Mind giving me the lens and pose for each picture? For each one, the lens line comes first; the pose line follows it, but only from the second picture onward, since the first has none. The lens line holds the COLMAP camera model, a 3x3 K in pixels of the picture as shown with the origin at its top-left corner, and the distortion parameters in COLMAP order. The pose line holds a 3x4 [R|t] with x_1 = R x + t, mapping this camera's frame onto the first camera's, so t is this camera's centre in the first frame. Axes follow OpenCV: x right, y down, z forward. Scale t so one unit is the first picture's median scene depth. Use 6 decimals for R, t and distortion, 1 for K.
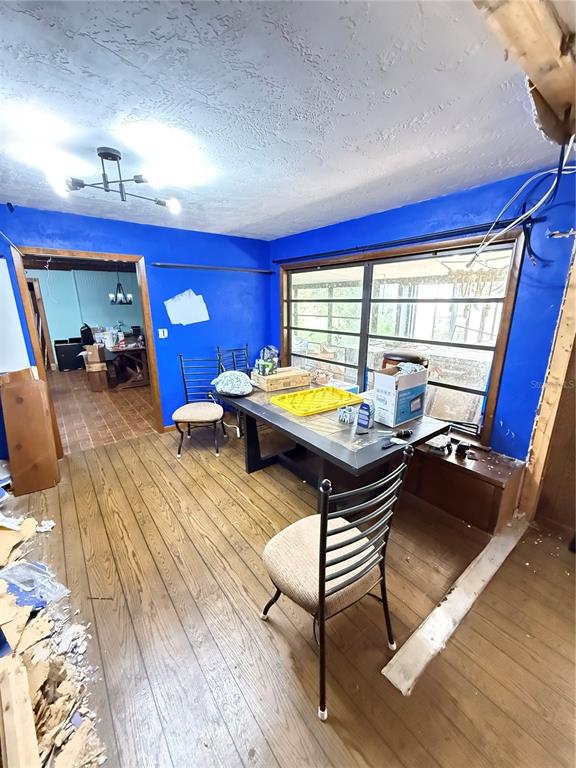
lens RADIAL K [[305.0, 0, 289.4], [0, 305.0, 384.7], [0, 0, 1]] dist [0.000819, -0.000248]
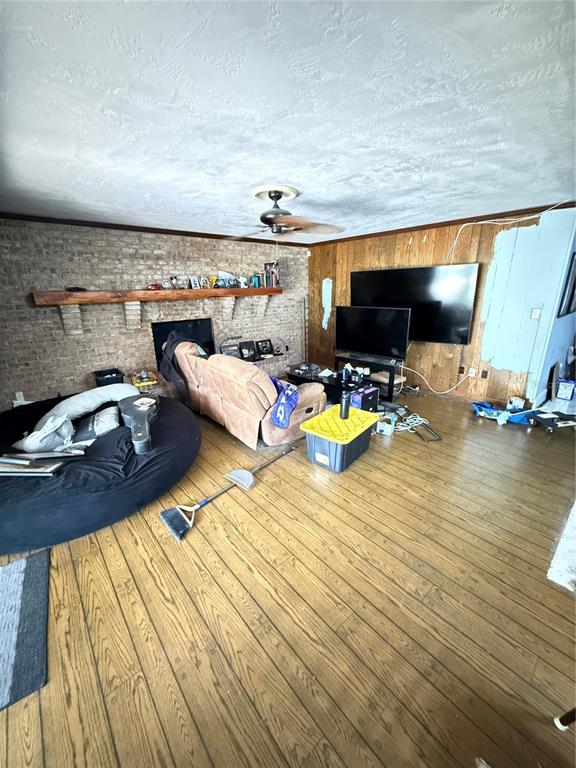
lens RADIAL K [[305.0, 0, 287.7], [0, 305.0, 384.0], [0, 0, 1]] dist [0.000819, -0.000248]
pose [[-0.998515, 0.031412, -0.044520, -0.606950], [0.002695, 0.844558, 0.535457, -0.397231], [0.054420, 0.534542, -0.843388, 1.499306]]
